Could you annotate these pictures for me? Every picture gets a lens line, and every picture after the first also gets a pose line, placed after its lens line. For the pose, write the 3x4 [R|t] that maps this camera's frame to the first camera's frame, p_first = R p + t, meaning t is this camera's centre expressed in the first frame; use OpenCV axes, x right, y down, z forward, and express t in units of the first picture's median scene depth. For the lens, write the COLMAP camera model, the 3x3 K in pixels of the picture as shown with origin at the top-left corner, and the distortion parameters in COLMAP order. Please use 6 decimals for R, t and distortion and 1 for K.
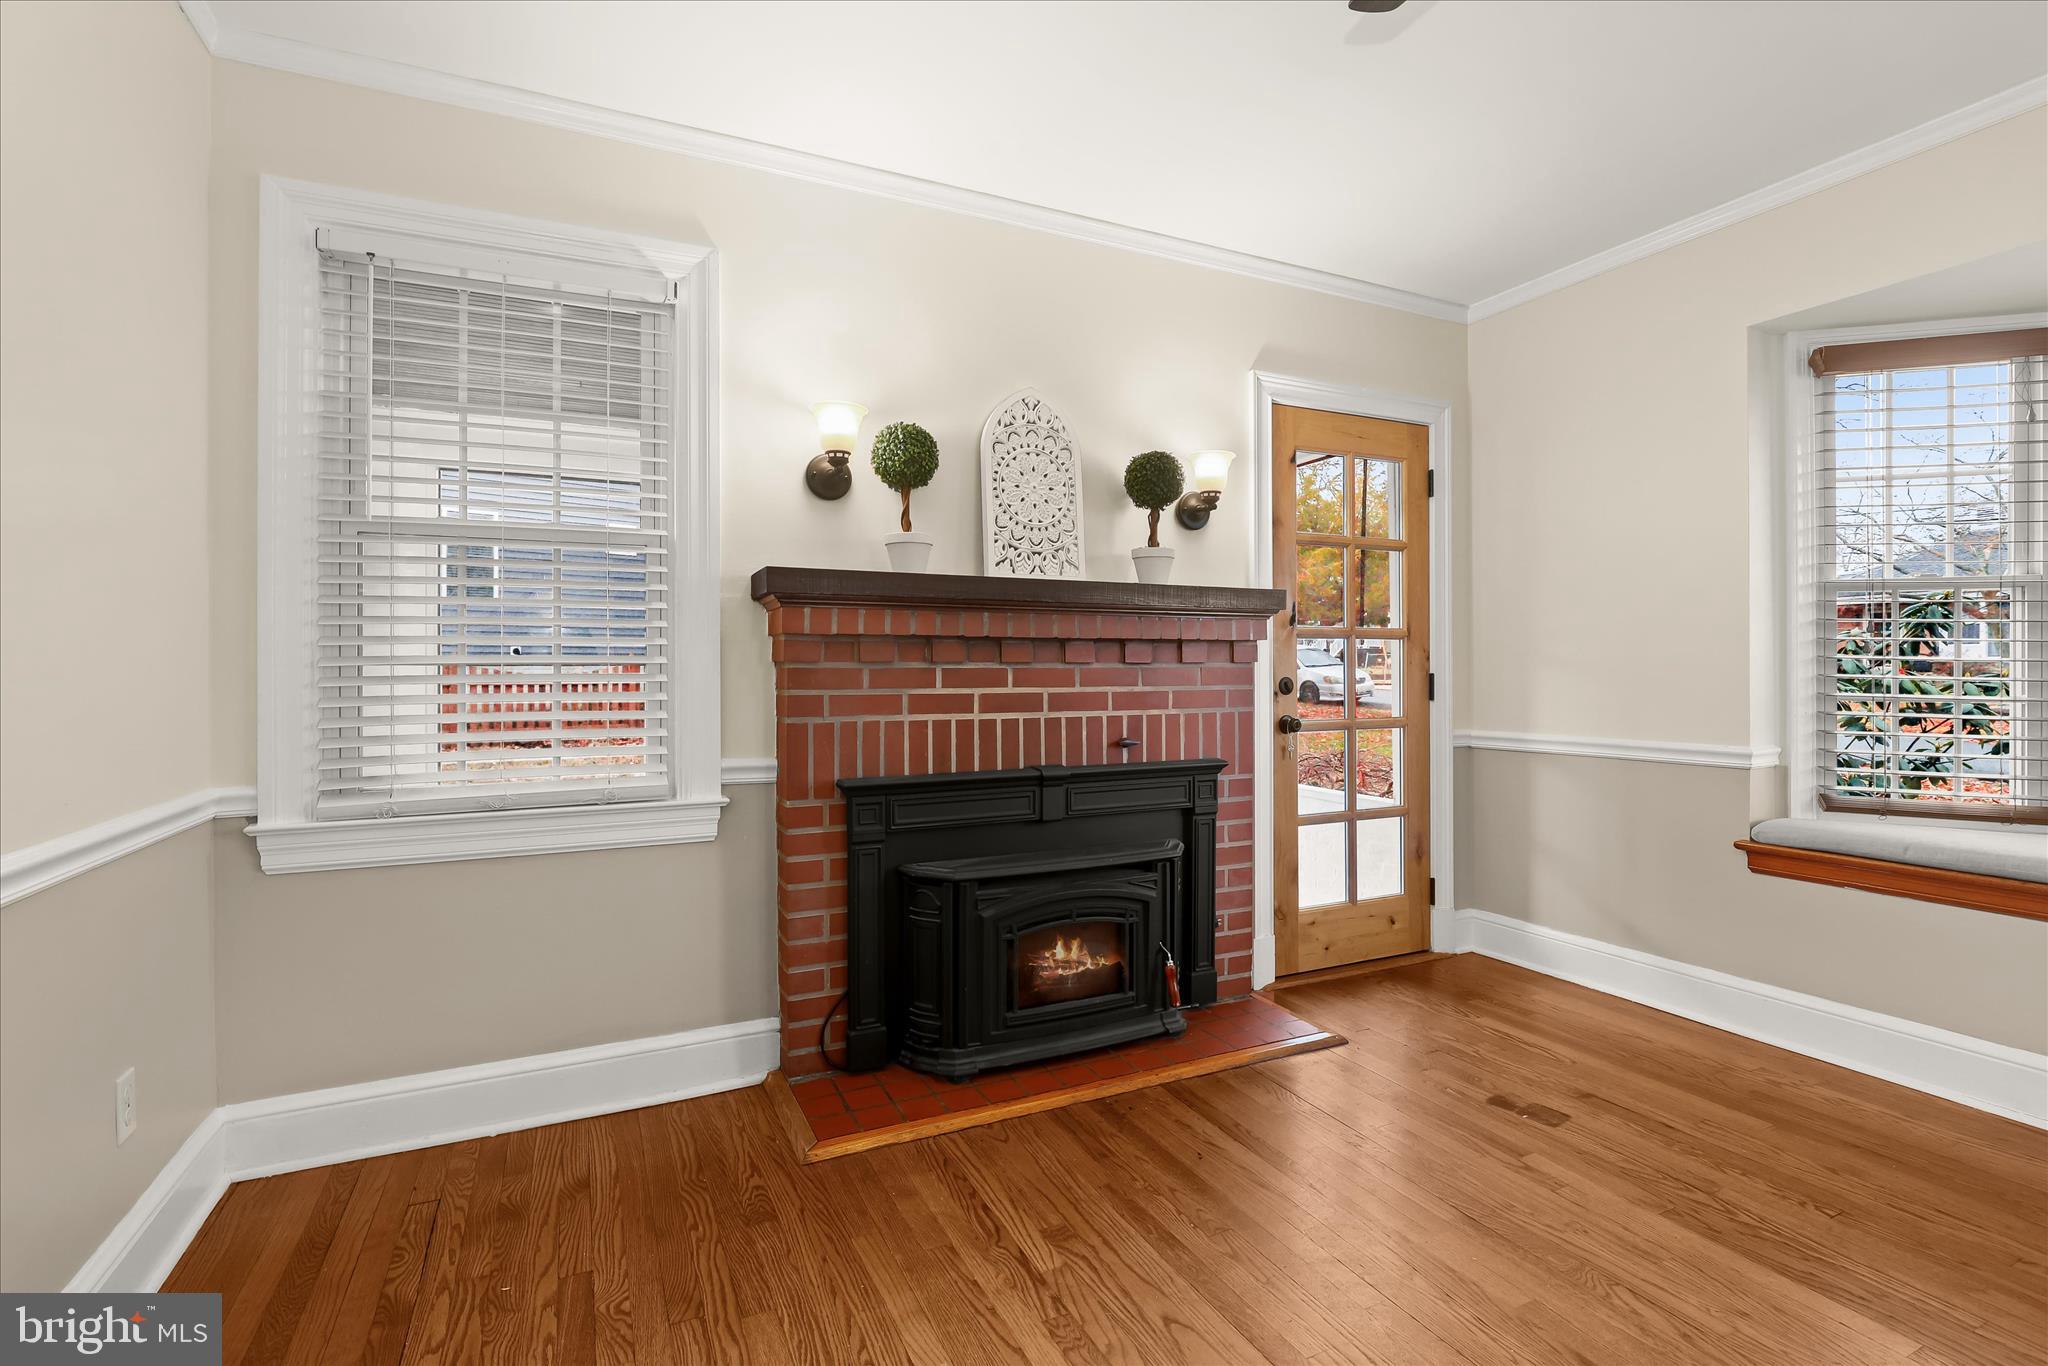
lens RADIAL K [[974.0, 0, 1036.9], [0, 974.0, 674.0], [0, 0, 1]] dist [-0.009441, 0.000406]
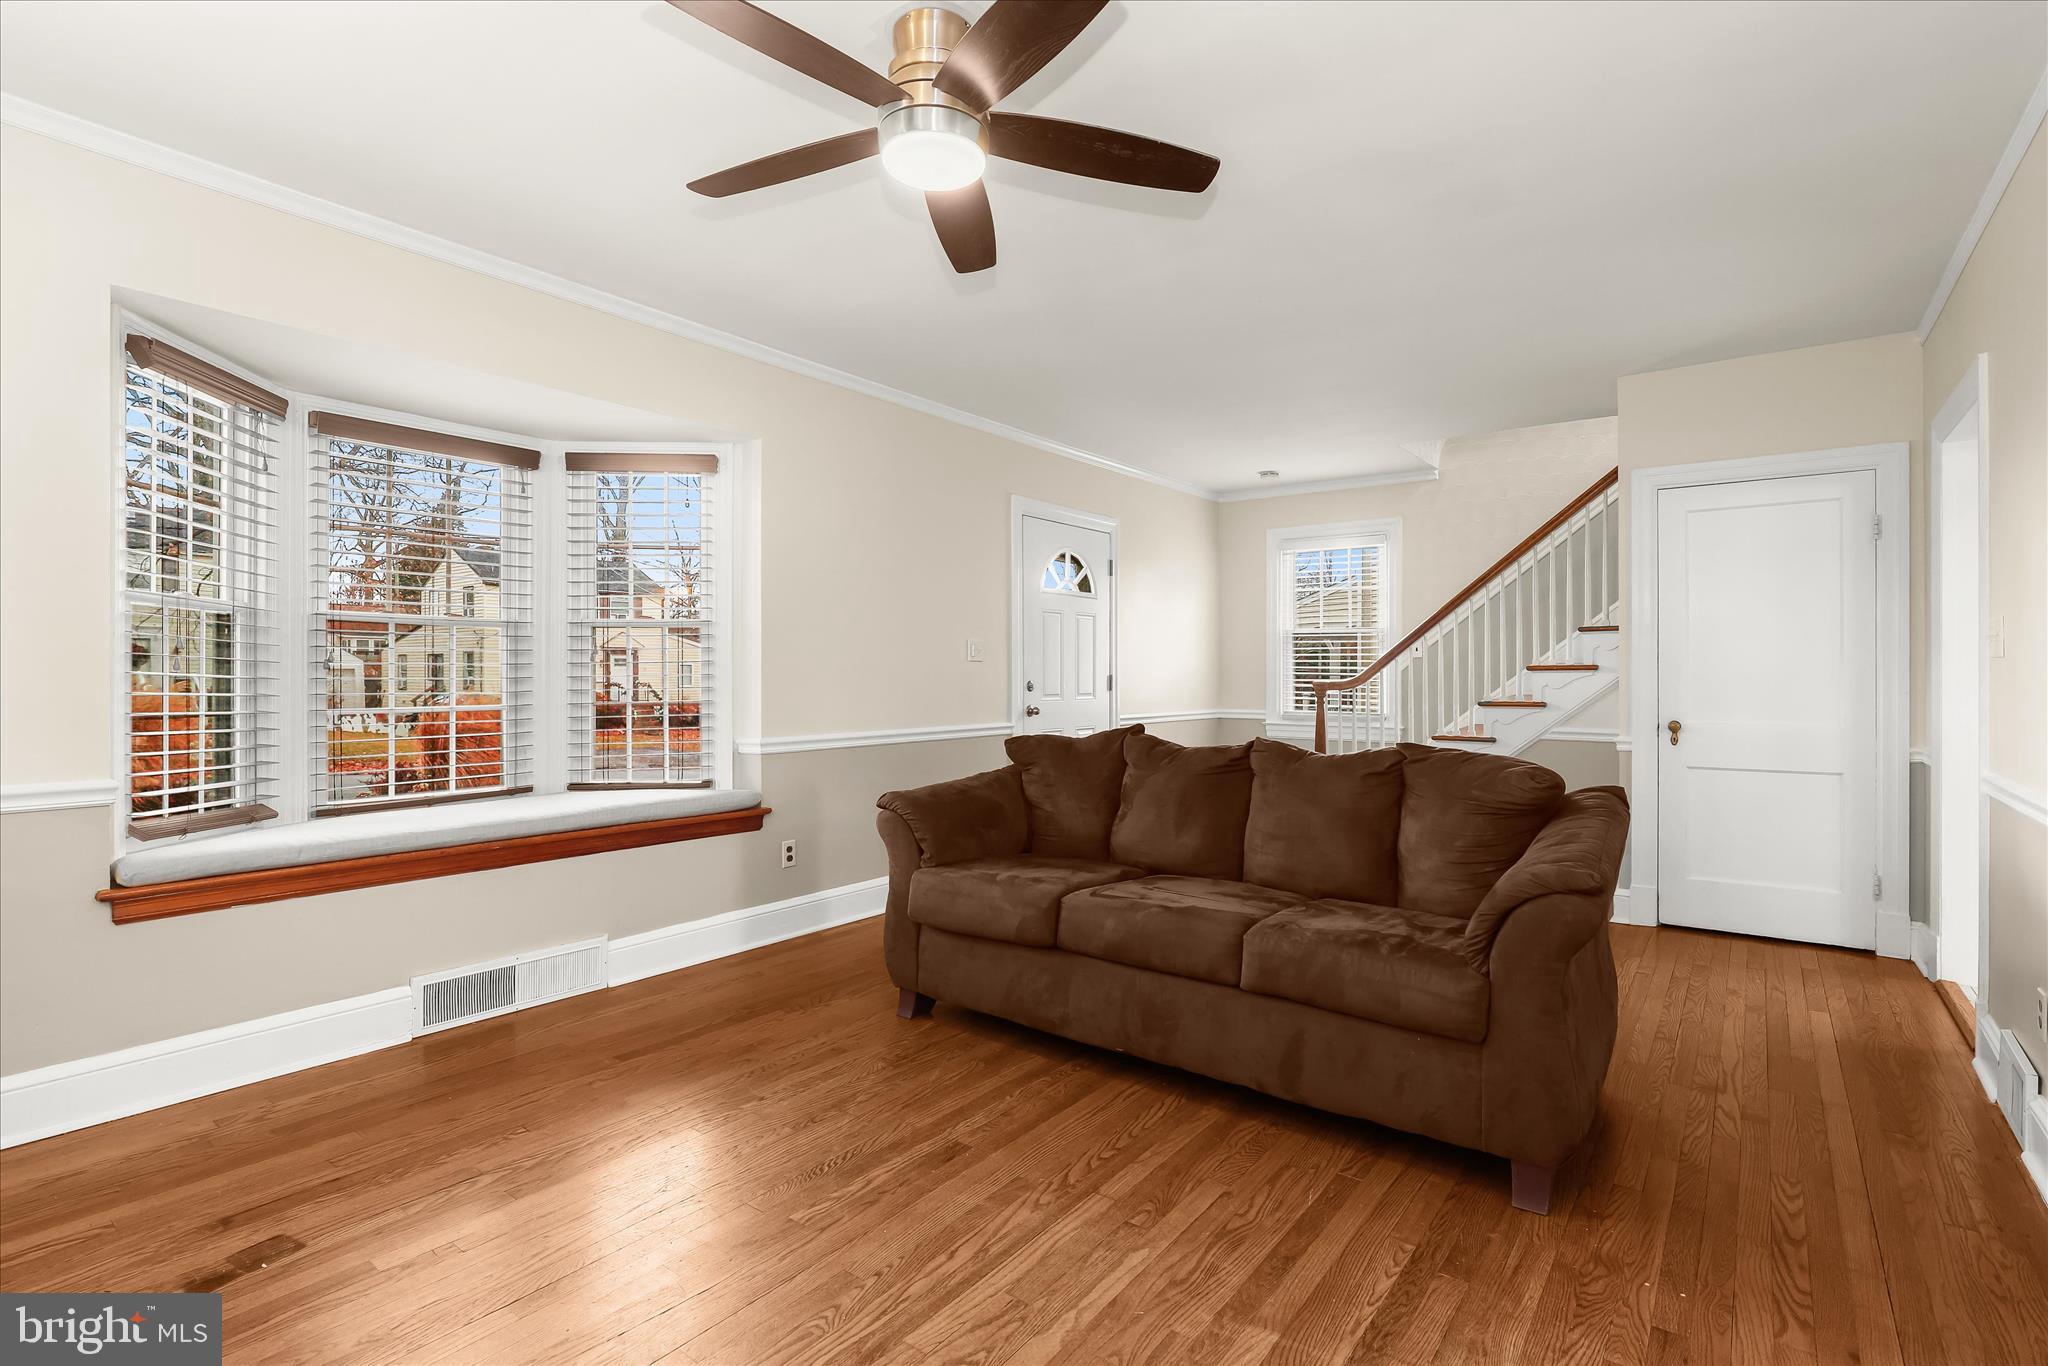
lens RADIAL K [[967.1, 0, 1032.0], [0, 967.1, 677.5], [0, 0, 1]] dist [-0.004376, -0.000255]
pose [[-0.454546, -0.000504, 0.890723, -0.396980], [-0.000021, 1.000000, 0.000555, -0.014646], [-0.890723, 0.000234, -0.454546, 0.681613]]
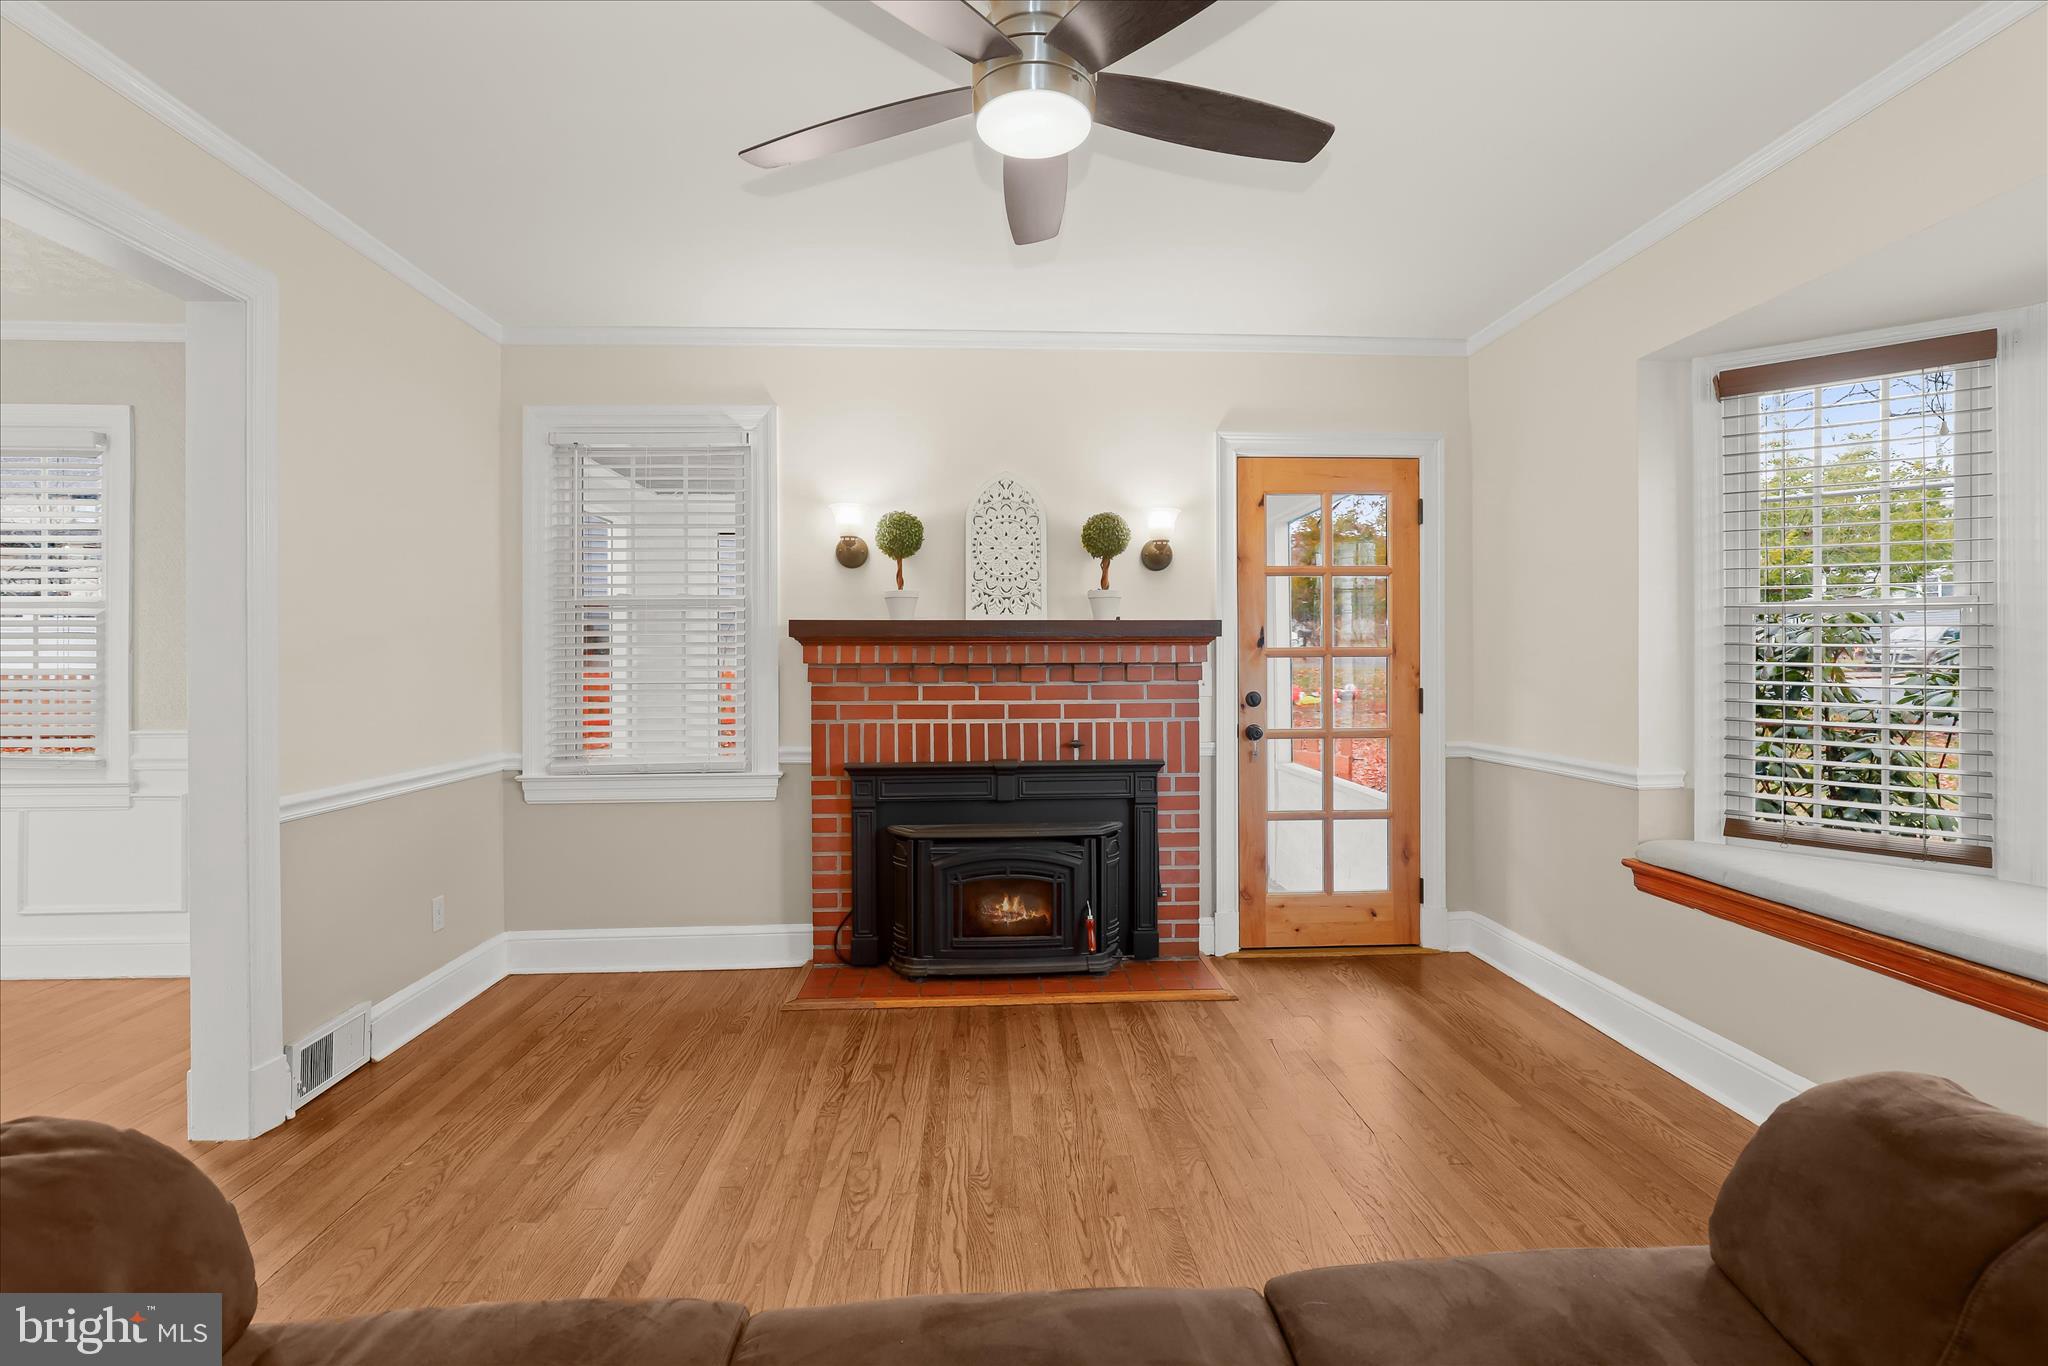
lens RADIAL K [[974.4, 0, 1031.0], [0, 974.4, 667.1], [0, 0, 1]] dist [-0.004379, 0.003983]
pose [[0.921506, 0.002227, -0.388357, 0.559107], [-0.000283, 0.999987, 0.005064, -0.038463], [0.388363, -0.004557, 0.921495, -0.209684]]
